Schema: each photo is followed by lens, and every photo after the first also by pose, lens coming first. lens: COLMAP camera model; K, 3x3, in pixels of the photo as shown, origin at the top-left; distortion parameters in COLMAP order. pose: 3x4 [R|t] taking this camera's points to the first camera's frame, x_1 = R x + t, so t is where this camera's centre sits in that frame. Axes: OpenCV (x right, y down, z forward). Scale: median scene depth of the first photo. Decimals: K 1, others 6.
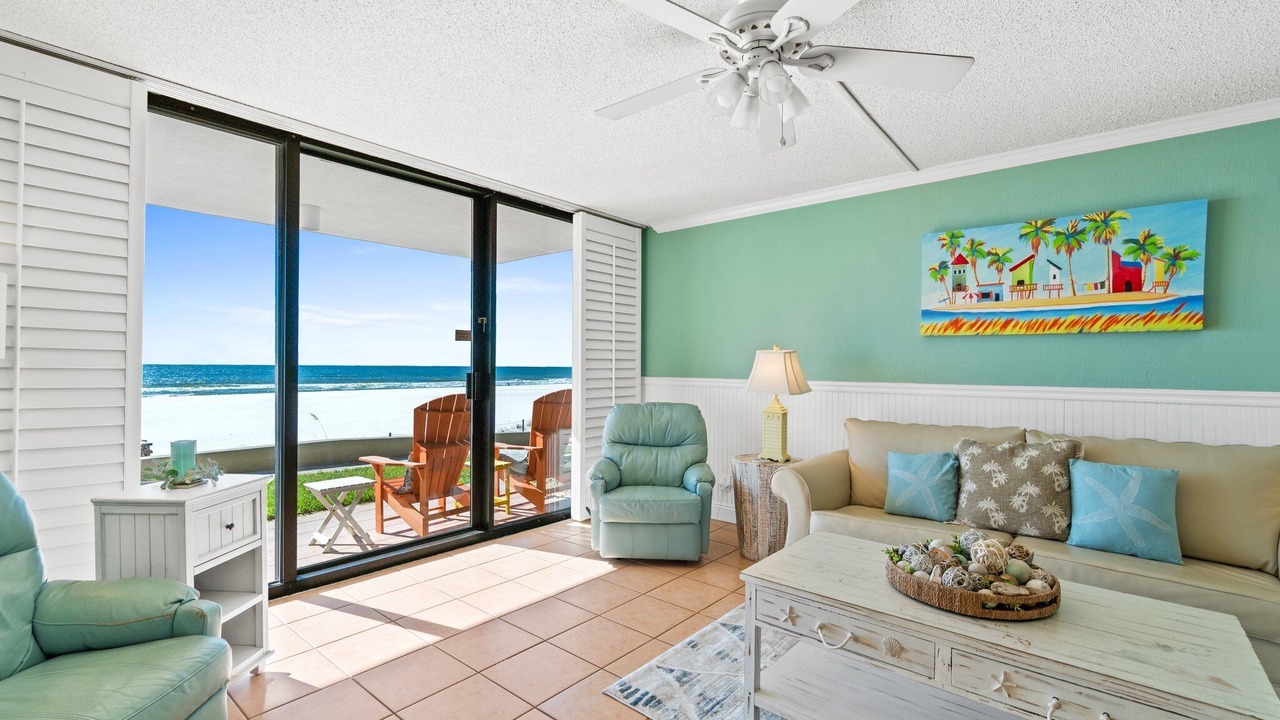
lens RADIAL K [[563.5, 0, 635.7], [0, 563.5, 366.2], [0, 0, 1]] dist [-0.001106, 0.000260]
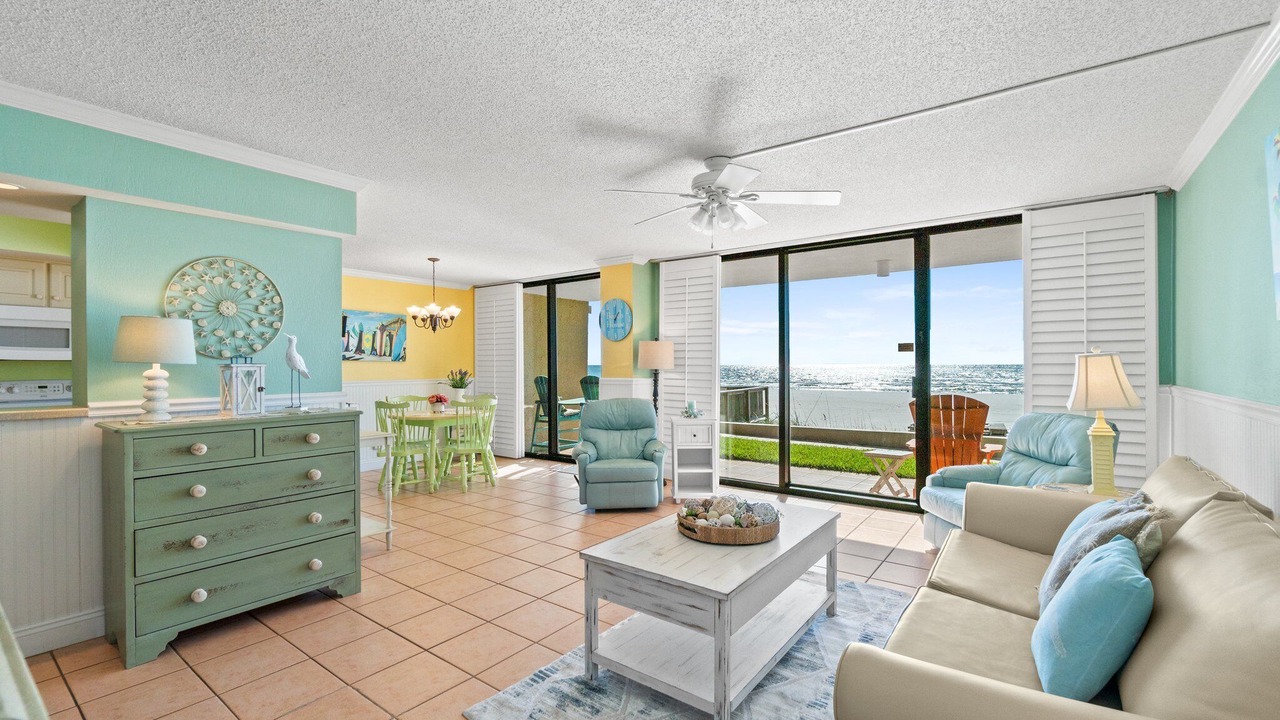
lens RADIAL K [[553.7, 0, 629.5], [0, 553.7, 370.4], [0, 0, 1]] dist [-0.003141, 0.000031]
pose [[0.046705, 0.004652, -0.998898, 1.111808], [0.004018, 0.999980, 0.004845, -0.013038], [0.998901, -0.004240, 0.046685, 0.378589]]
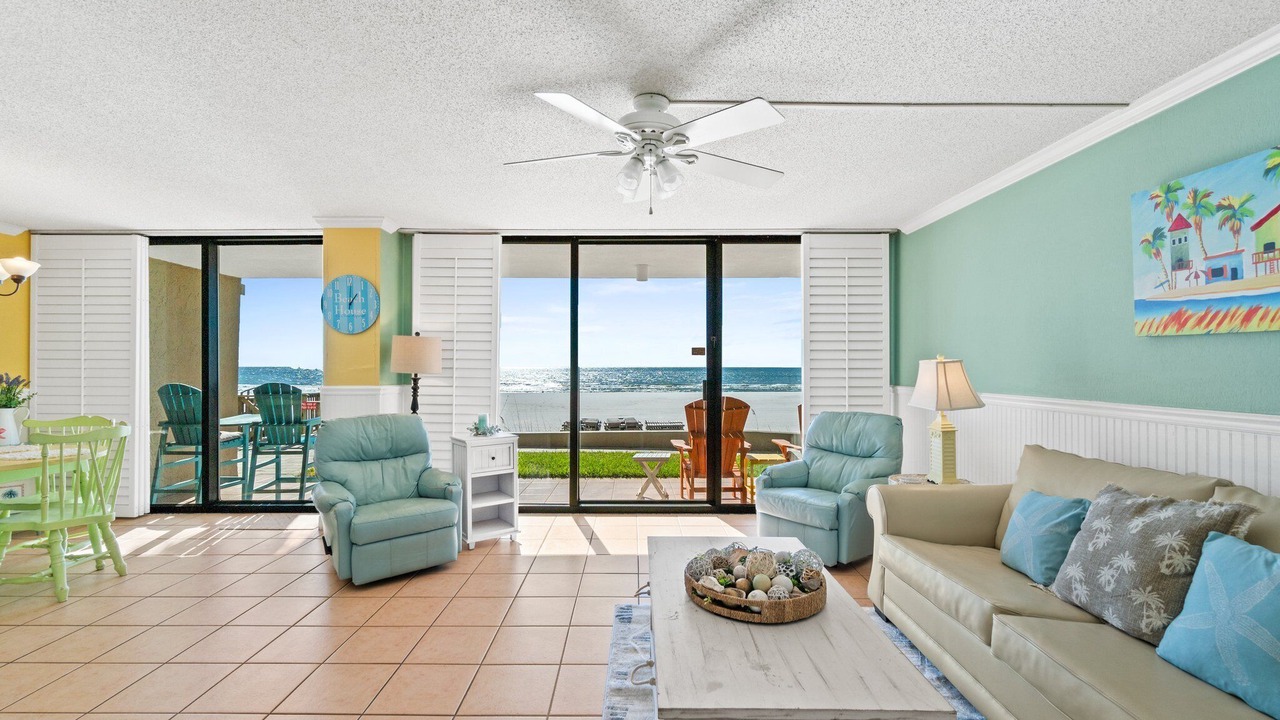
lens RADIAL K [[552.1, 0, 633.3], [0, 552.1, 366.9], [0, 0, 1]] dist [-0.007160, 0.001141]
pose [[0.641977, -0.005032, -0.766707, 0.691522], [0.002383, 0.999987, -0.004568, -0.016548], [0.766720, 0.001106, 0.641980, 0.084800]]
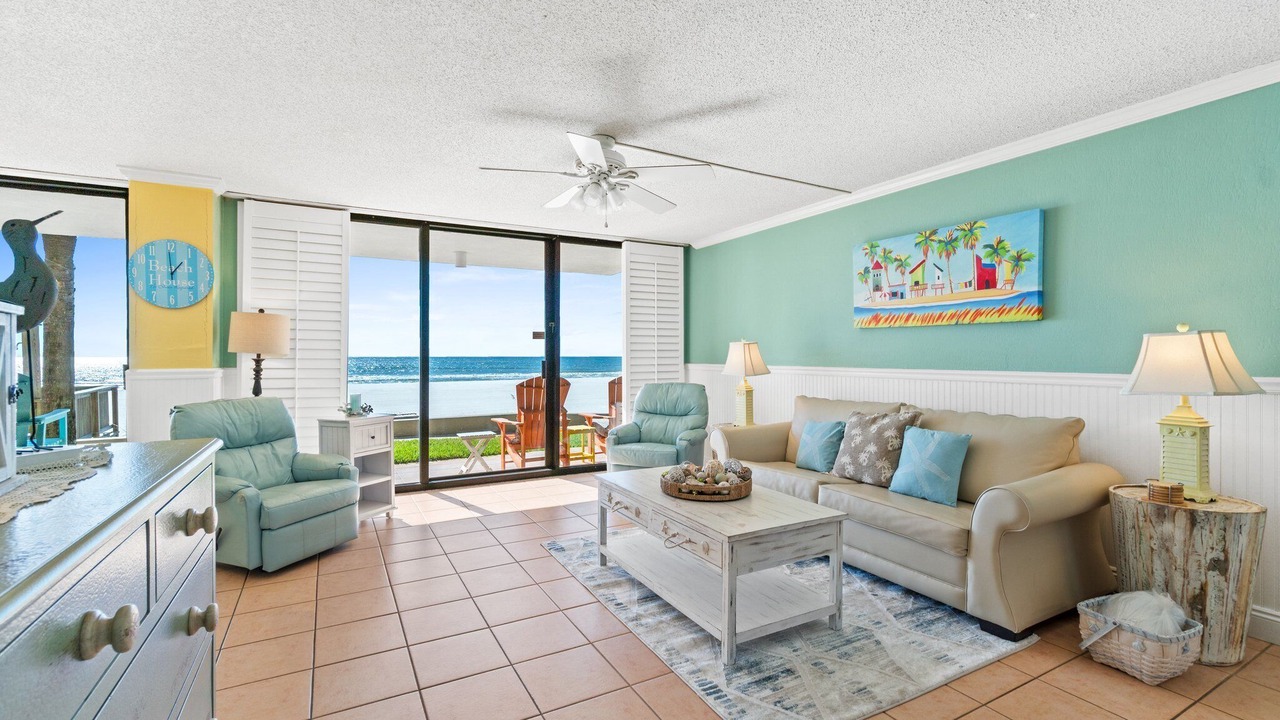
lens RADIAL K [[555.1, 0, 635.1], [0, 555.1, 359.7], [0, 0, 1]] dist [-0.012973, -0.000058]
pose [[0.934196, -0.005239, -0.356721, 0.538848], [0.007216, 0.999965, 0.004211, 0.005492], [0.356686, -0.006508, 0.934202, -0.315253]]
